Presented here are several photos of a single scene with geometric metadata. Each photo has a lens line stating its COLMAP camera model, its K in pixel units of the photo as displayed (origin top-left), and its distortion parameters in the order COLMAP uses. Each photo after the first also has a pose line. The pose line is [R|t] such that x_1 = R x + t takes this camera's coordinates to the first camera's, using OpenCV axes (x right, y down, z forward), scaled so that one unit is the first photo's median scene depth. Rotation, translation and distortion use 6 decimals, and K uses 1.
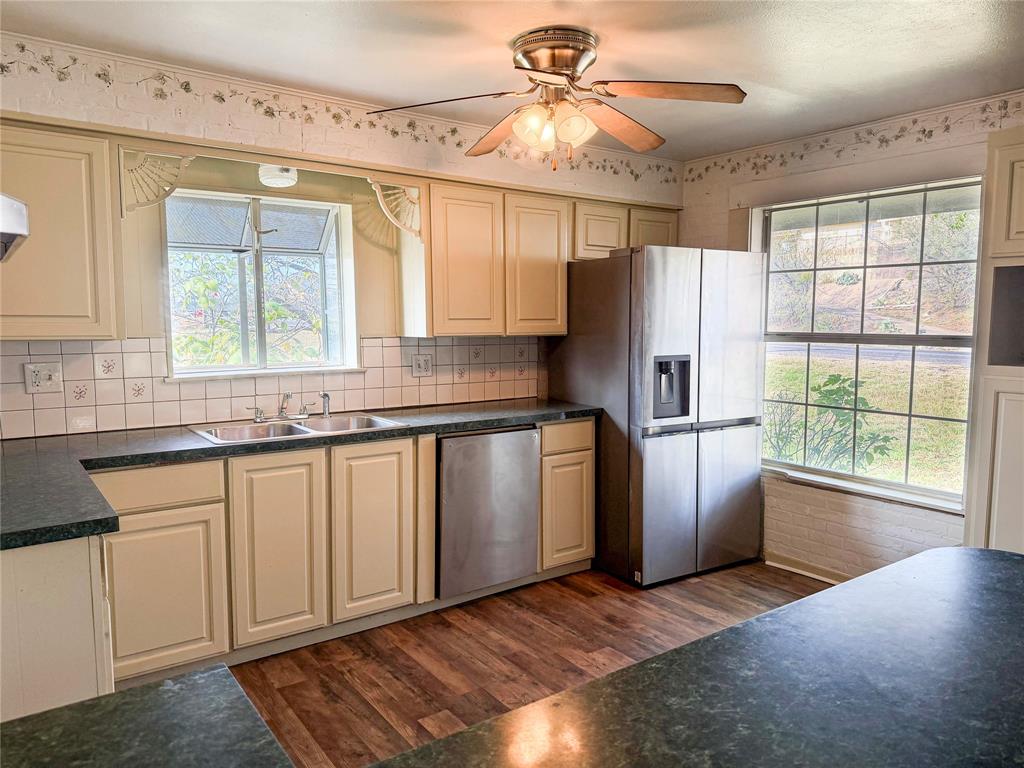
lens RADIAL K [[712.0, 0, 518.7], [0, 712.0, 388.3], [0, 0, 1]] dist [-0.002855, -0.016387]
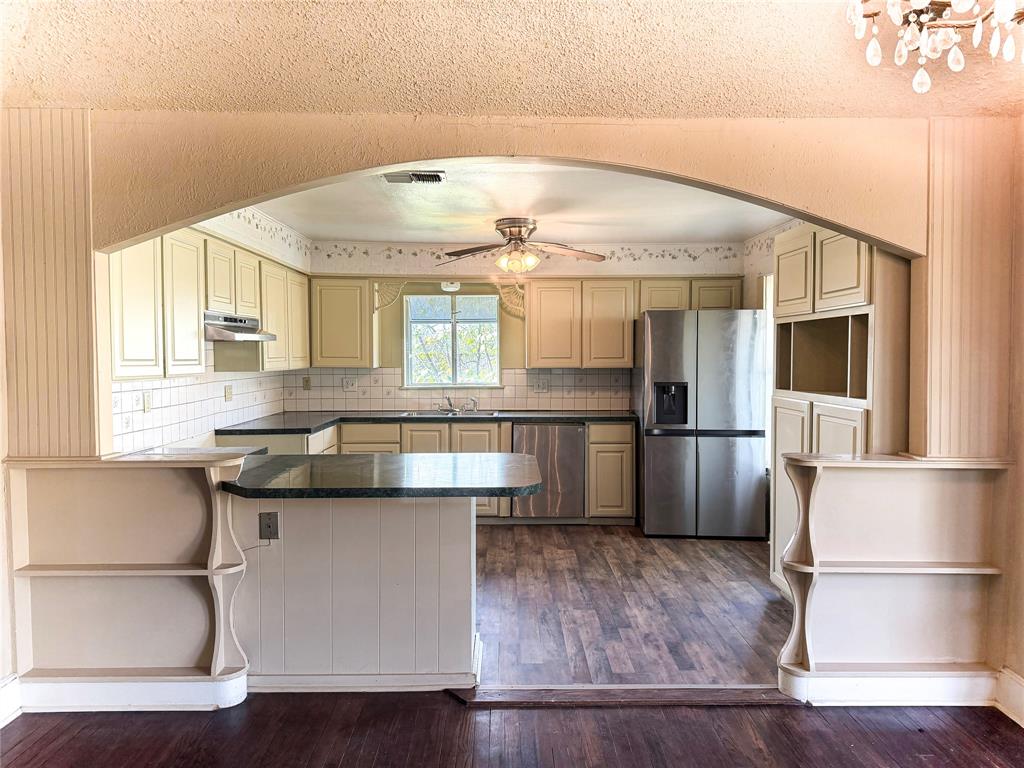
lens RADIAL K [[712.0, 0, 511.1], [0, 712.0, 382.2], [0, 0, 1]] dist [-0.002855, -0.016387]
pose [[0.814359, 0.019400, -0.580037, 0.799989], [-0.053967, 0.997642, -0.042402, 0.034827], [0.577847, 0.065833, 0.813486, -0.406062]]
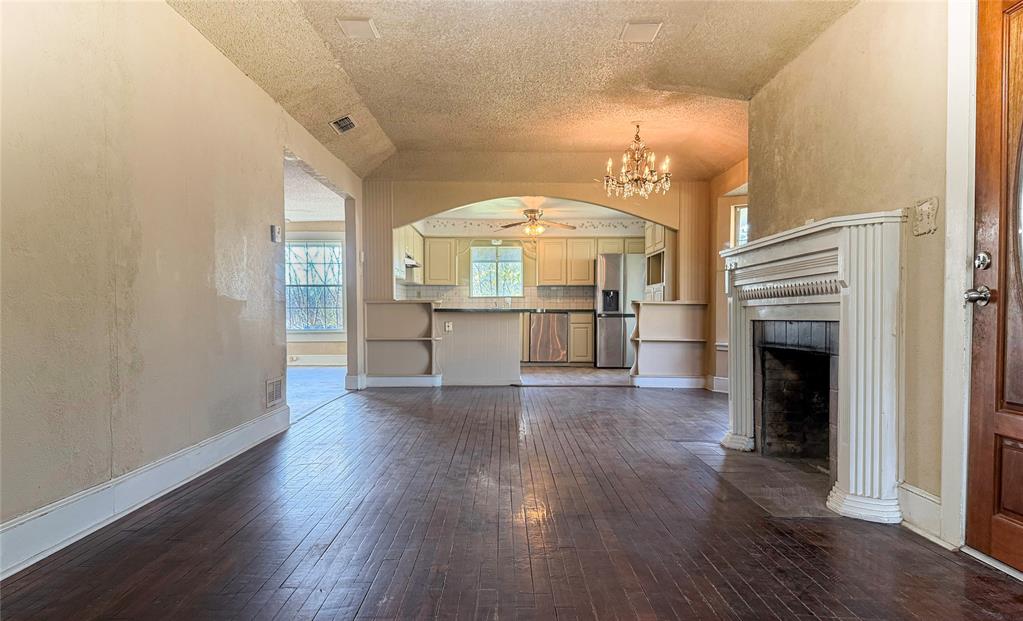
lens RADIAL K [[711.8, 0, 508.1], [0, 711.8, 335.6], [0, 0, 1]] dist [-0.001633, -0.000815]
pose [[0.808404, 0.016145, -0.588407, 1.601945], [-0.054700, 0.997359, -0.047786, 0.305419], [0.586081, 0.070816, 0.807152, -1.615626]]
